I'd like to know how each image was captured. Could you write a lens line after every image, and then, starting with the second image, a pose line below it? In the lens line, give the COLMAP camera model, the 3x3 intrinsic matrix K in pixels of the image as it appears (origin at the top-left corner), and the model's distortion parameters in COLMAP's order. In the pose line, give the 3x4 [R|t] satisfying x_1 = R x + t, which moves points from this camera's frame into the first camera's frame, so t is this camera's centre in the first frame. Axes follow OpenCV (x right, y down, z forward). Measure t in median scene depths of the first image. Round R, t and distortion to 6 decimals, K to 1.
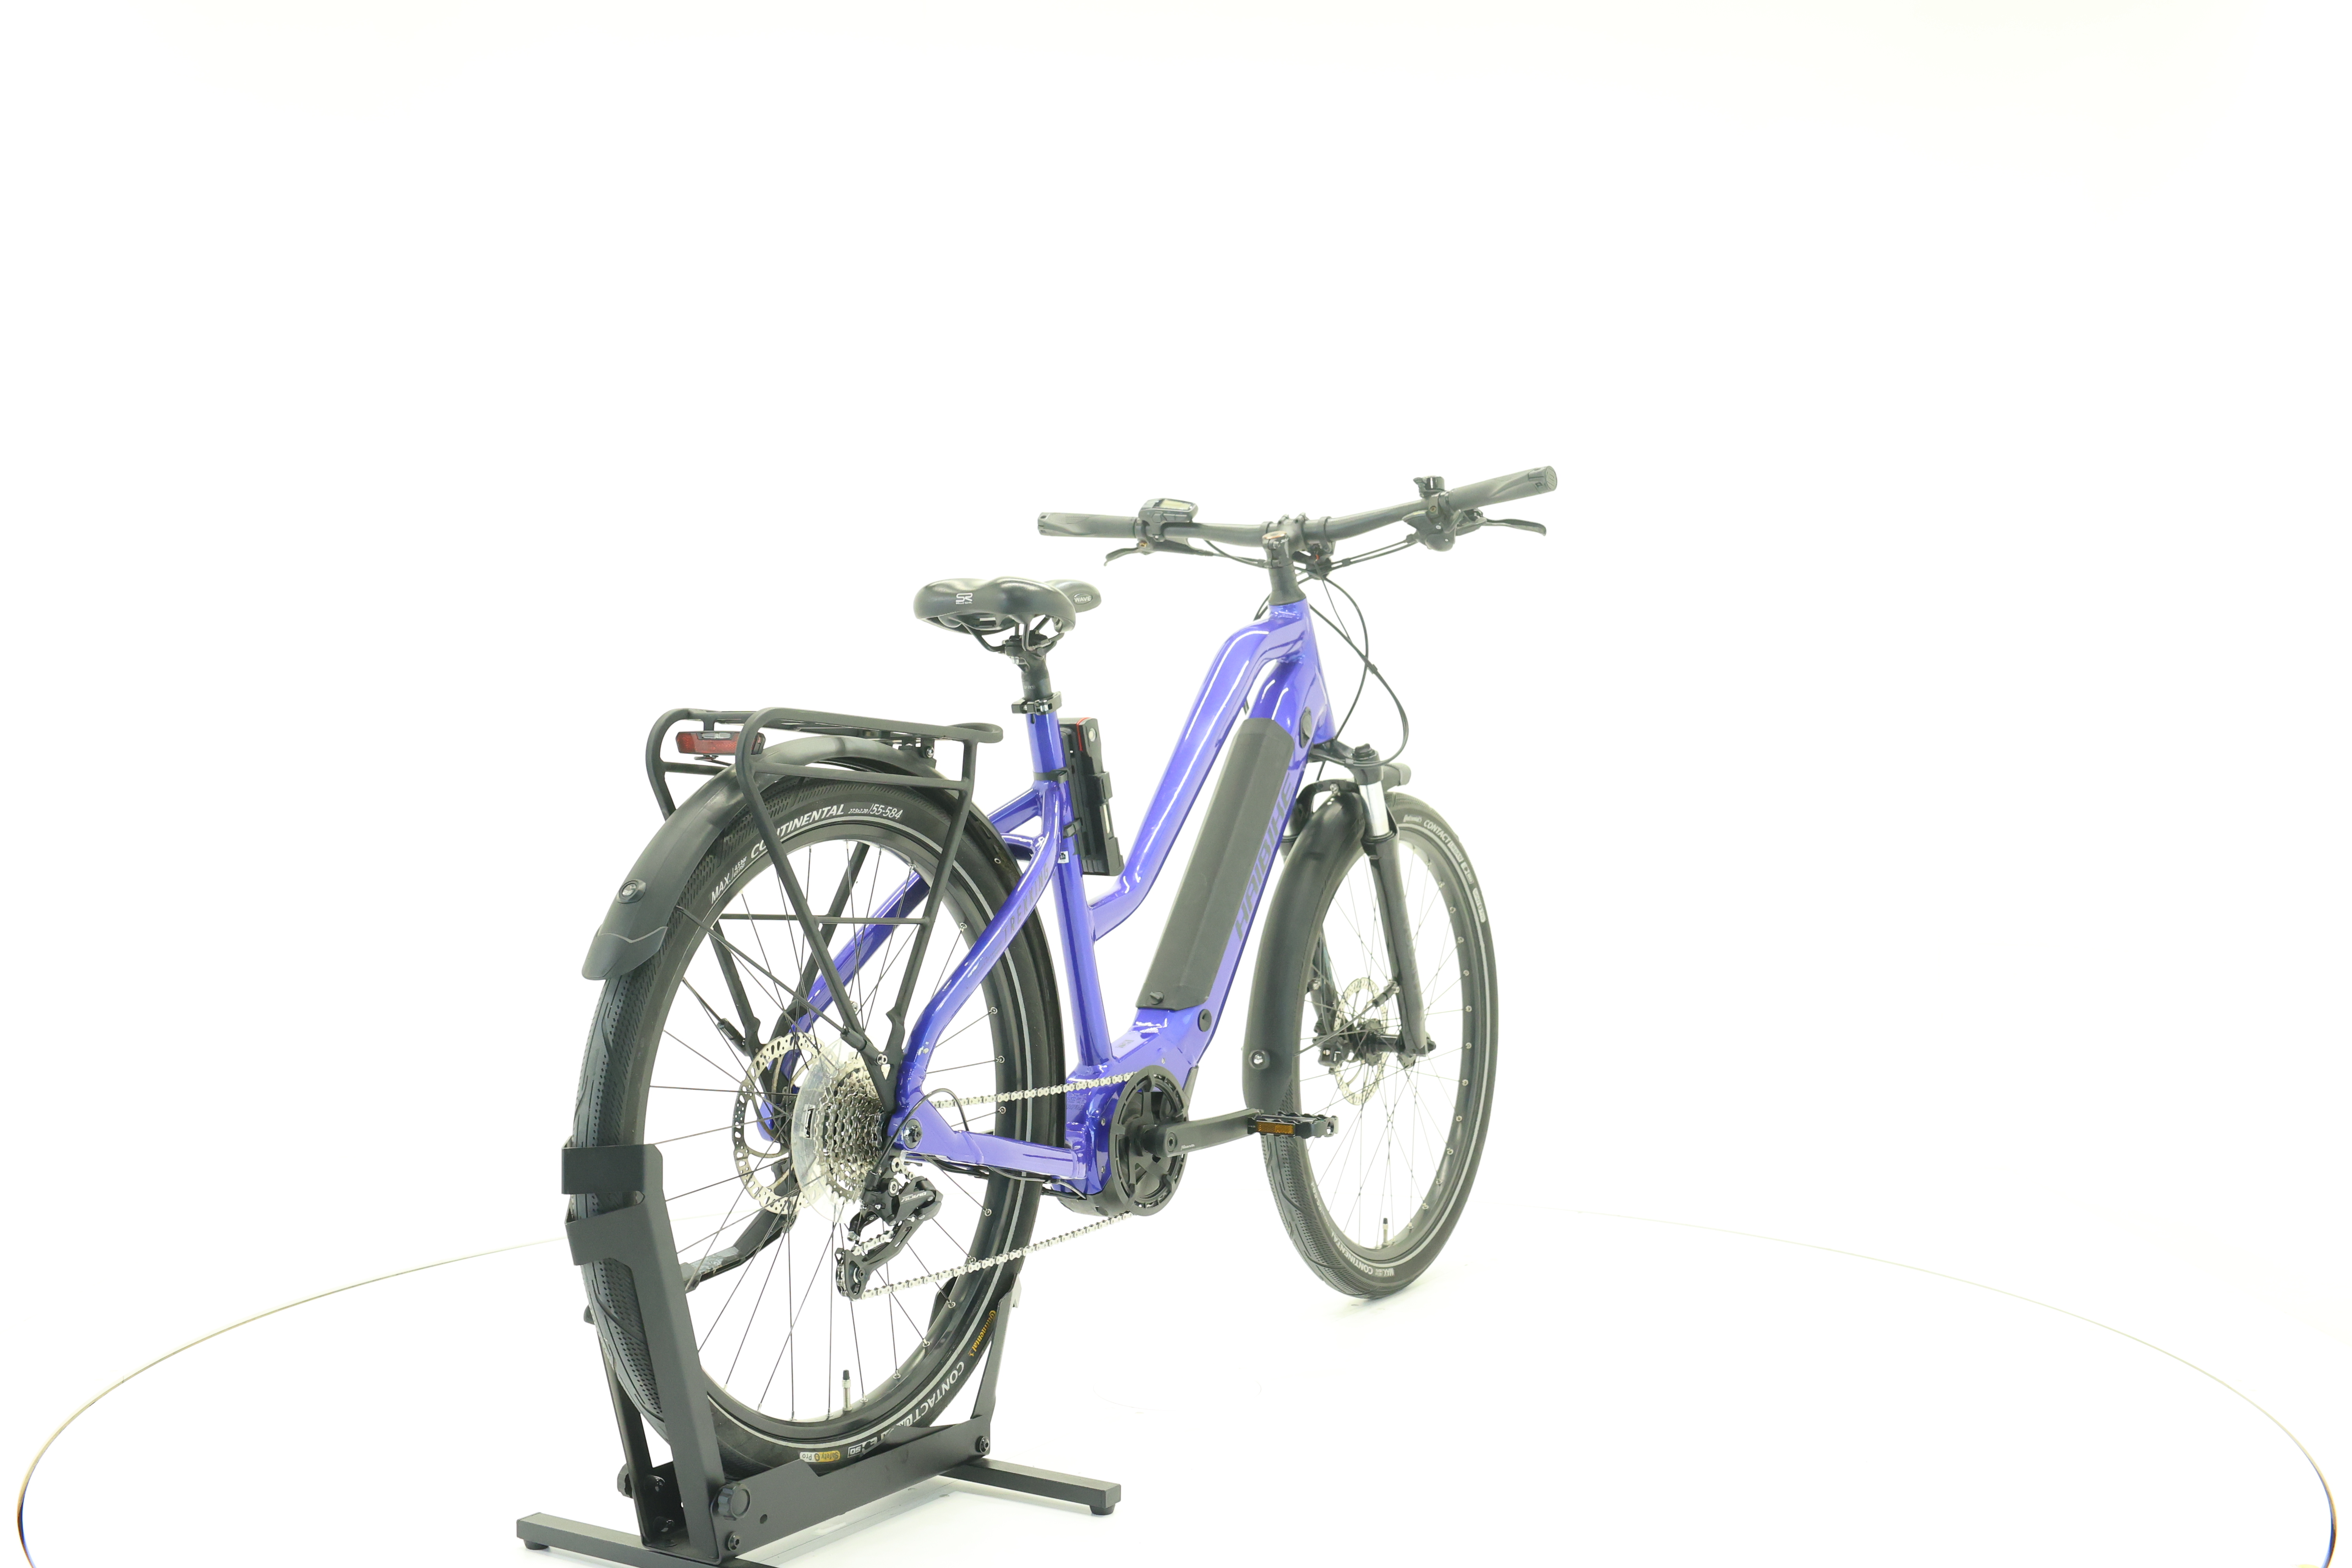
lens RADIAL K [[2501.8, 0, 1186.5], [0, 2501.8, 784.0], [0, 0, 1]] dist [-0.001424, 0.000000]
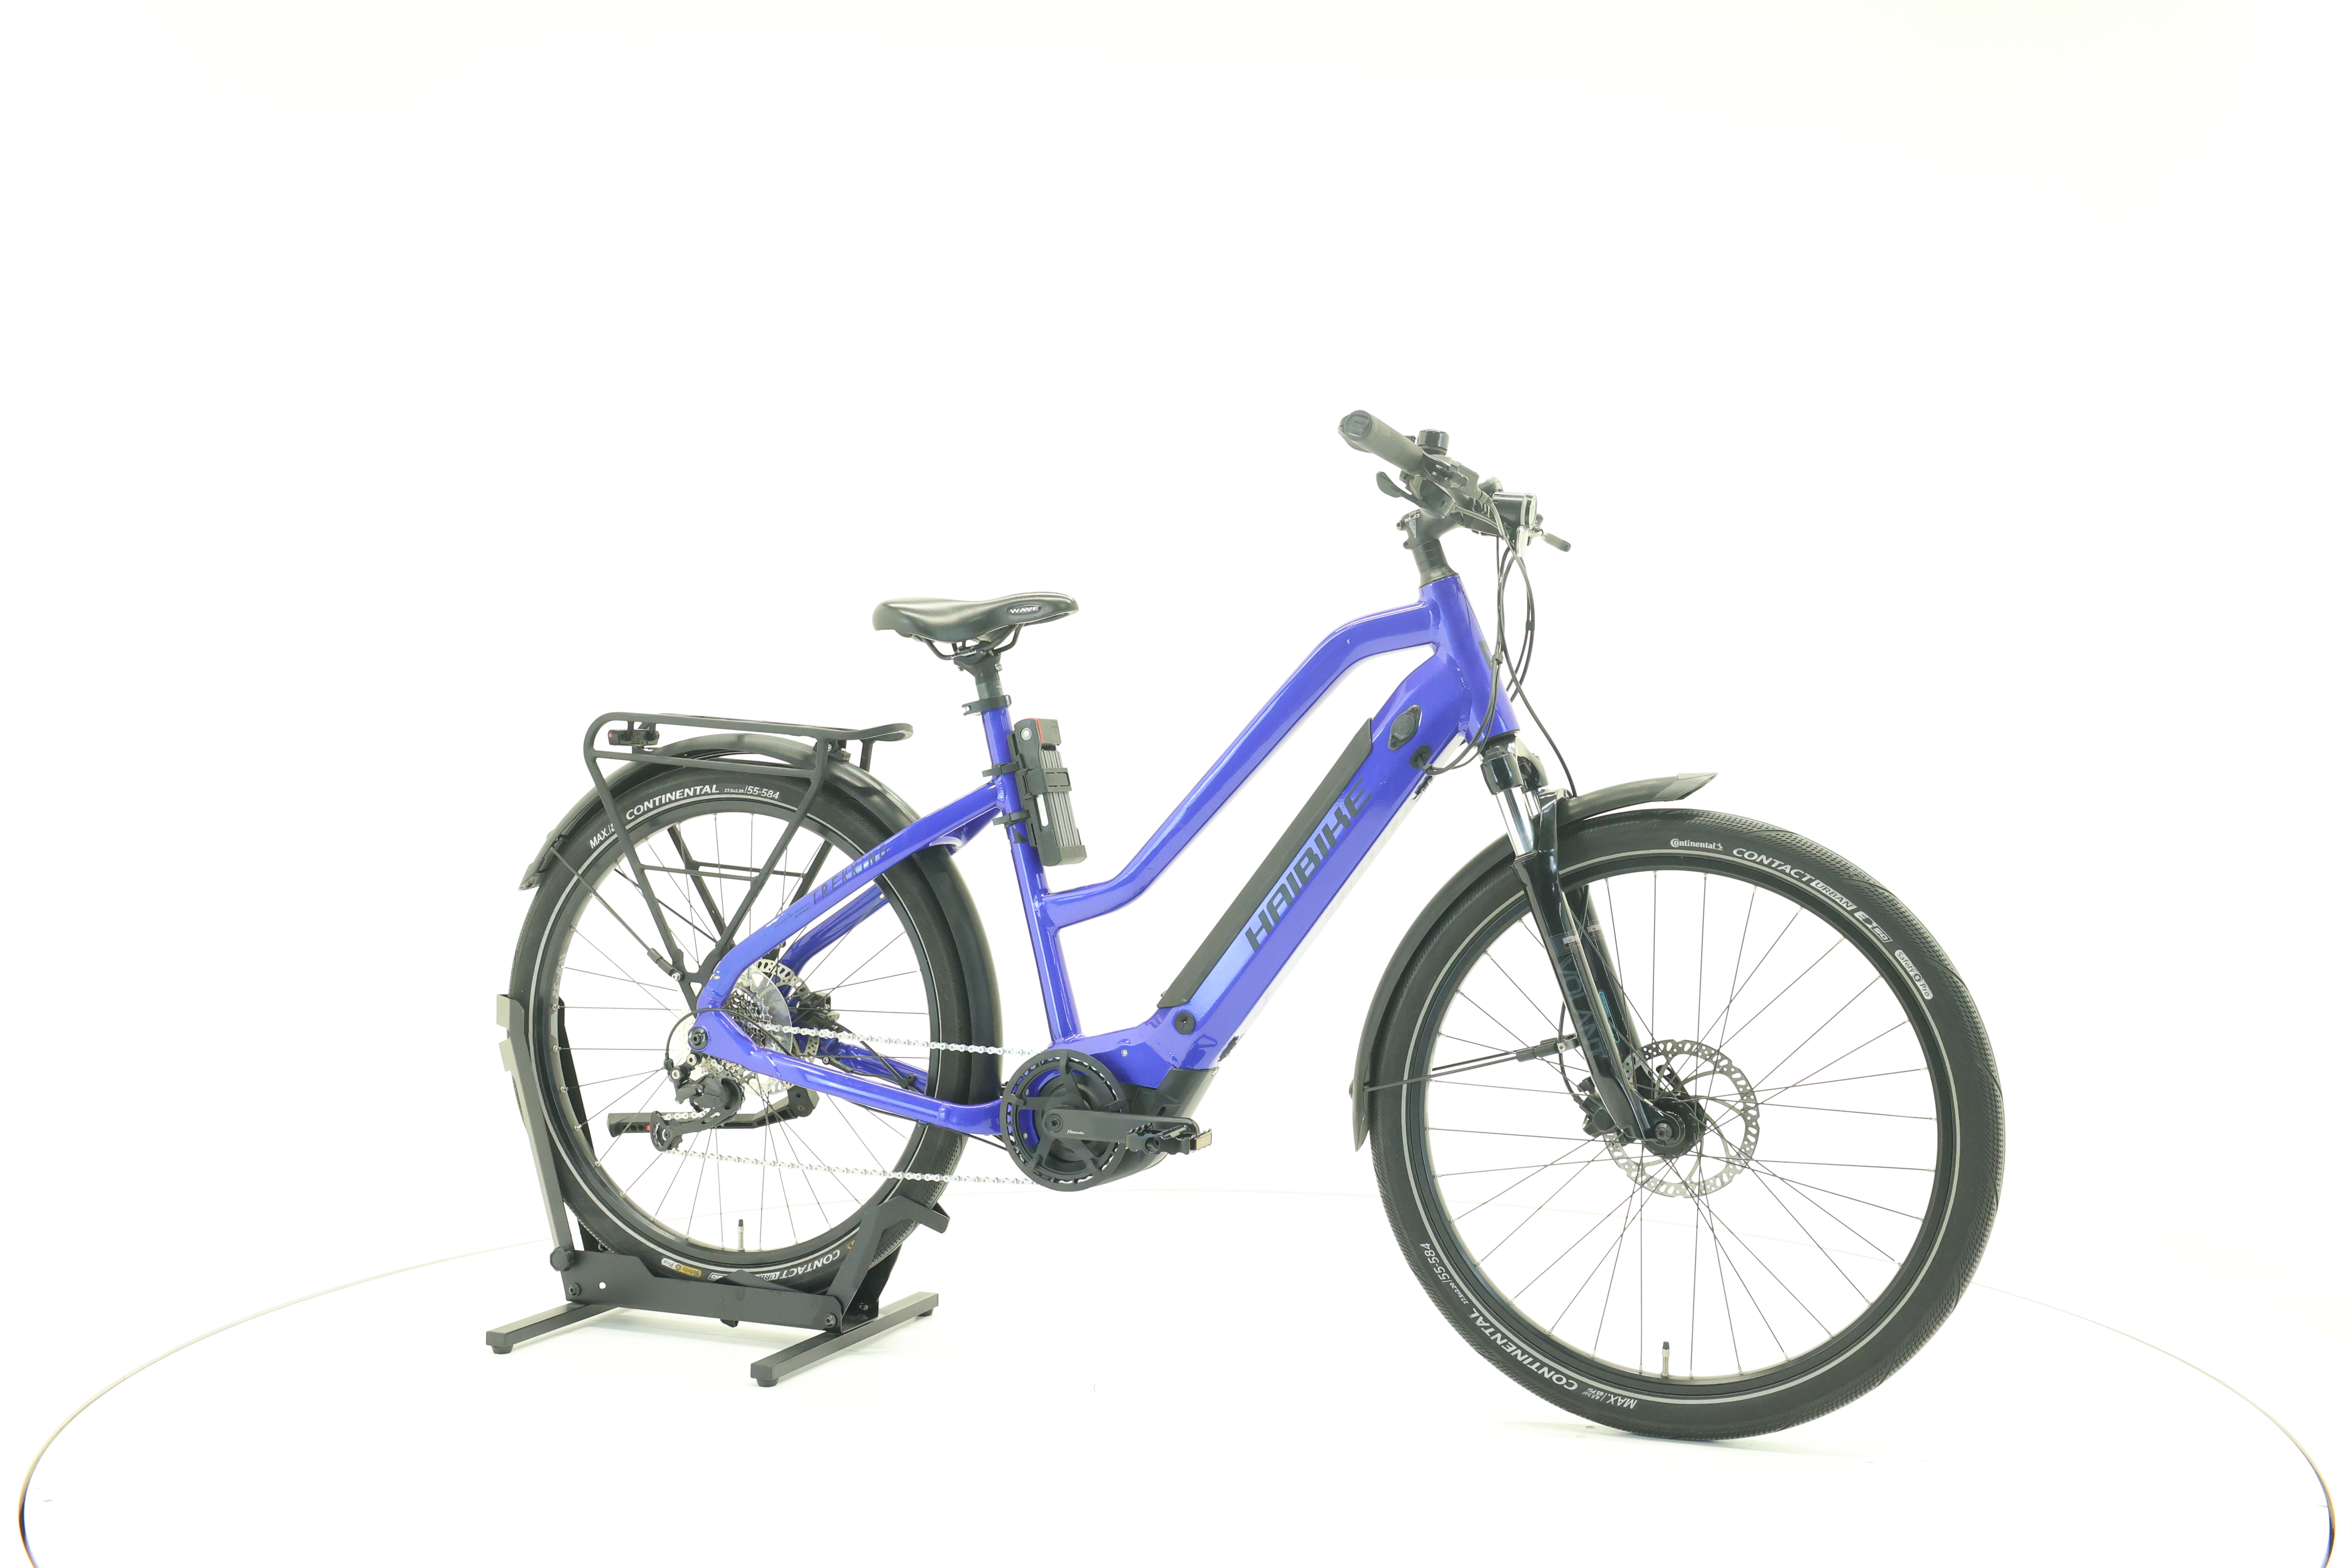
lens RADIAL K [[2501.8, 0, 1180.4], [0, 2501.8, 782.1], [0, 0, 1]] dist [-0.001424, 0.000000]
pose [[0.164237, 0.017550, -0.986265, 0.927072], [-0.024393, 0.999608, 0.013725, -0.013486], [0.986119, 0.021804, 0.164601, 0.787194]]
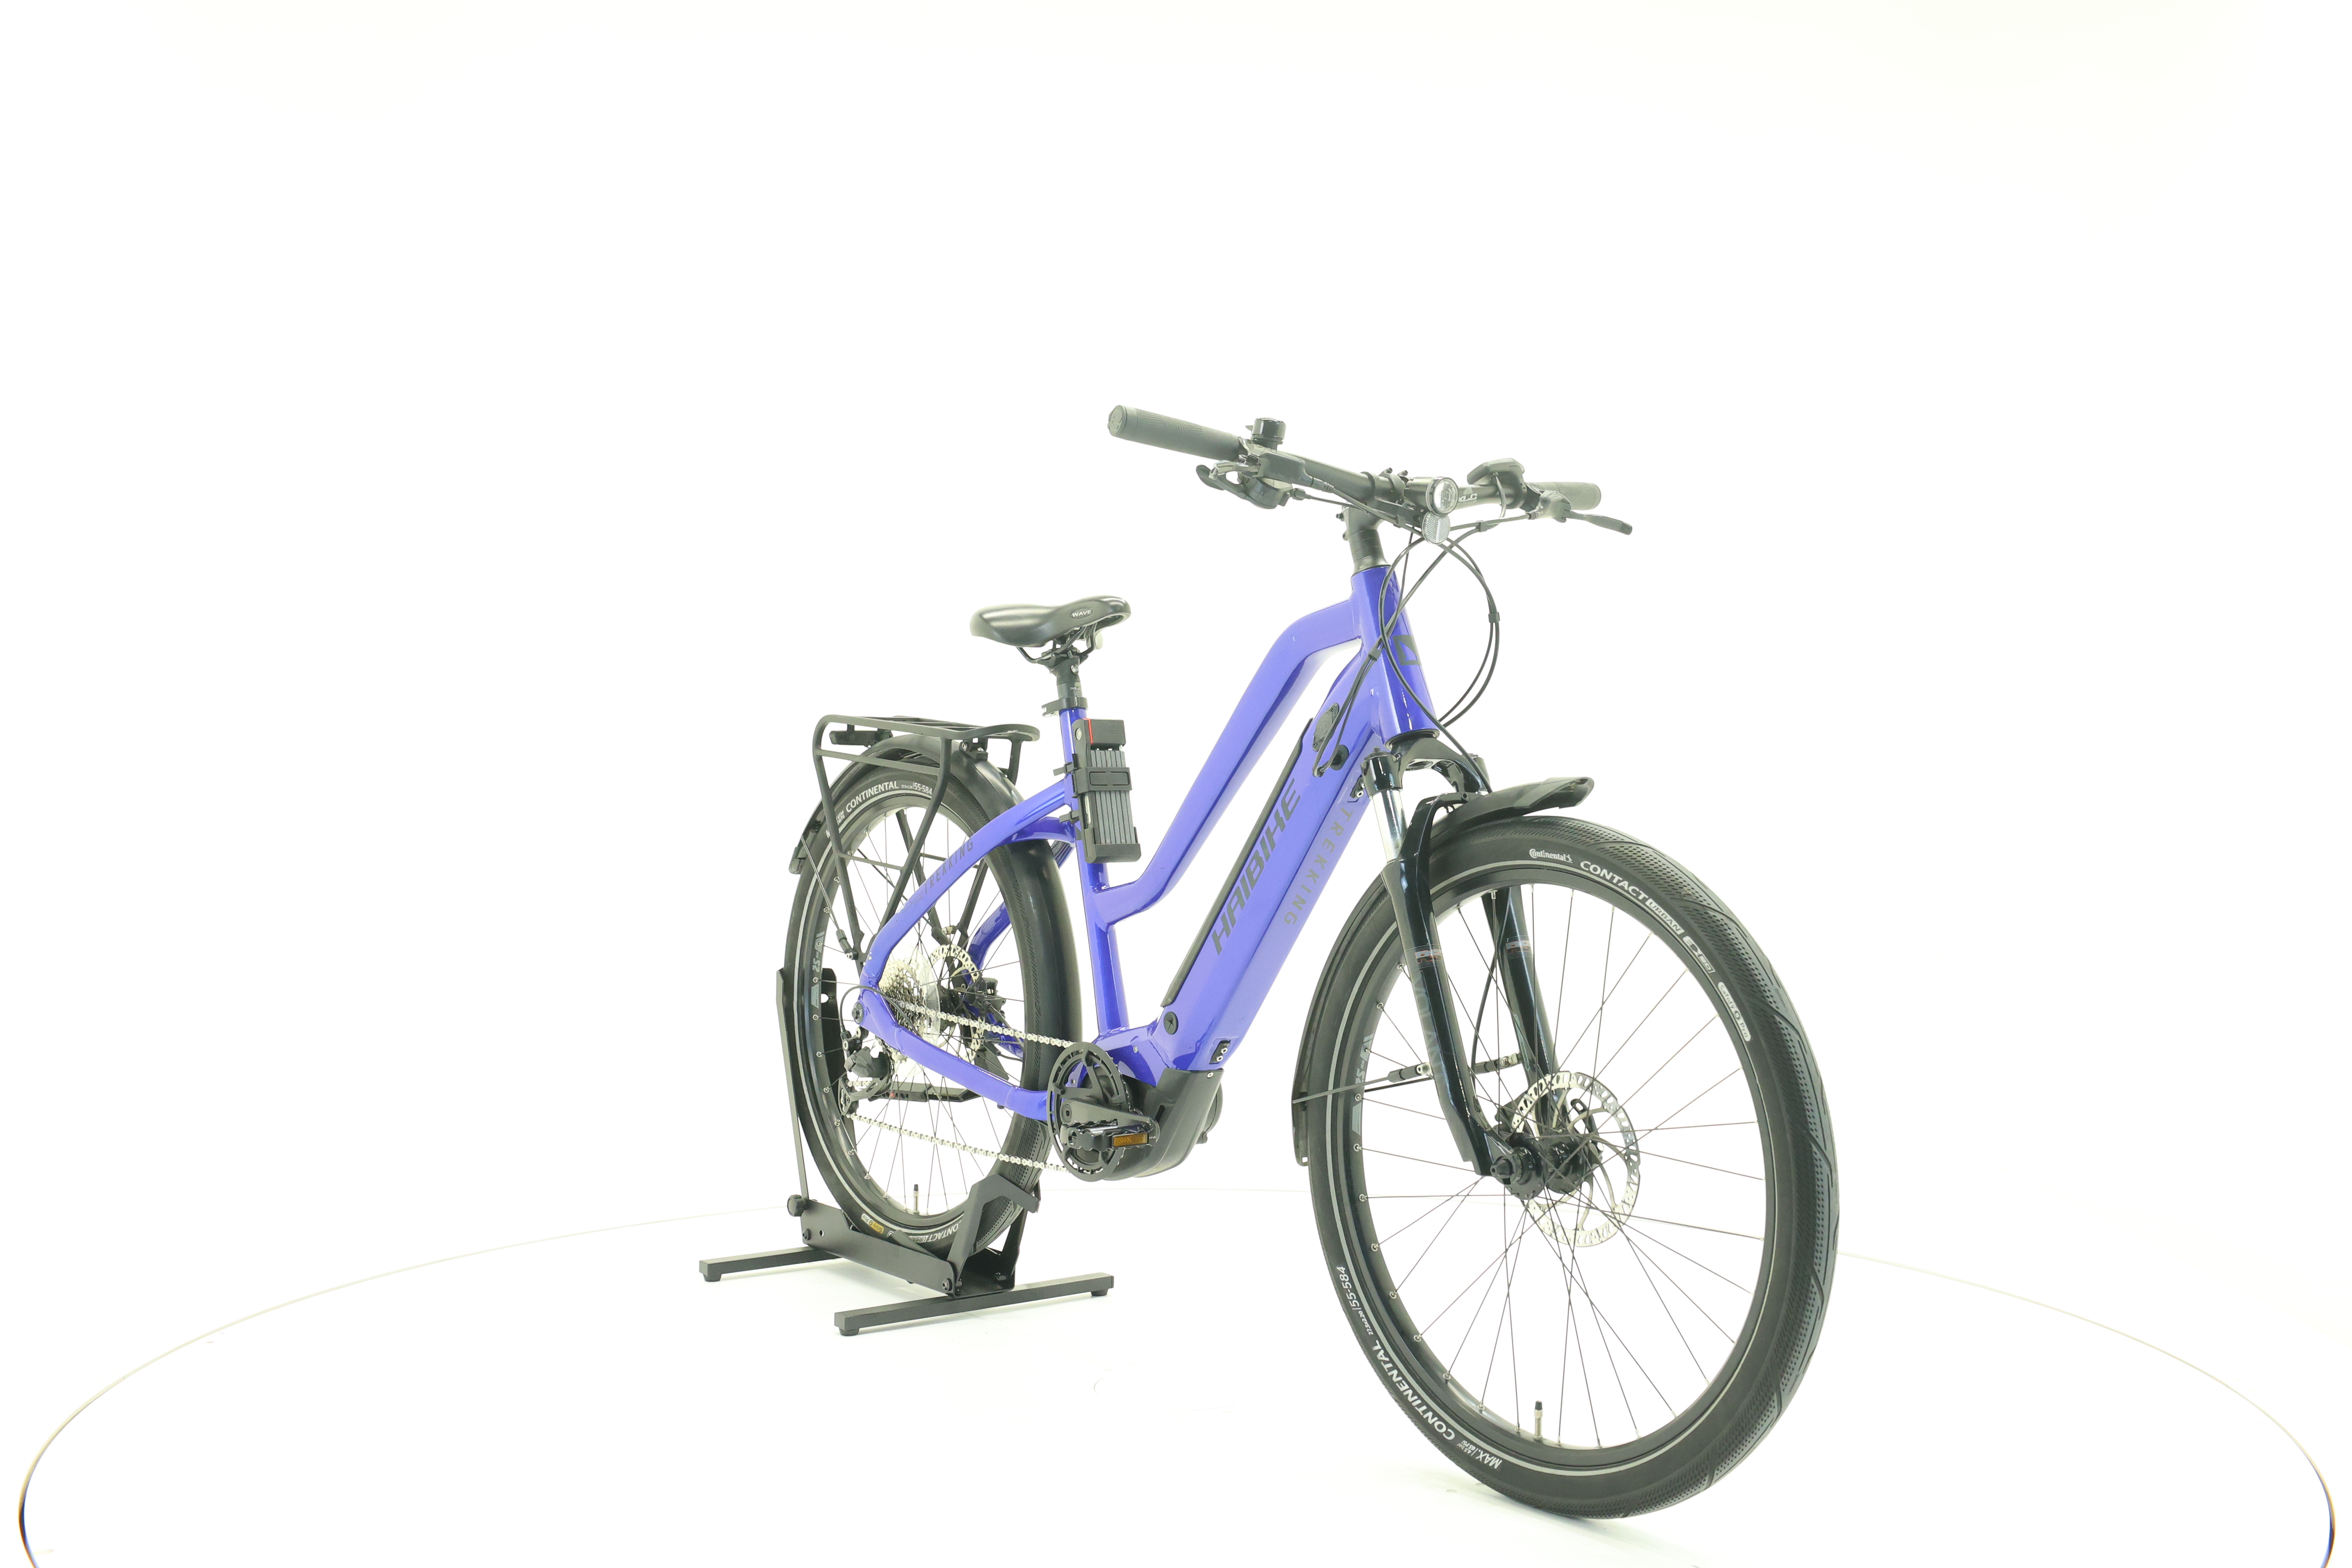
lens RADIAL K [[2501.8, 0, 1164.6], [0, 2501.8, 782.5], [0, 0, 1]] dist [-0.001424, 0.000000]
pose [[-0.365880, 0.015711, -0.930529, 0.876732], [-0.023814, 0.999372, 0.026237, -0.025030], [0.930357, 0.031759, -0.365276, 1.281264]]
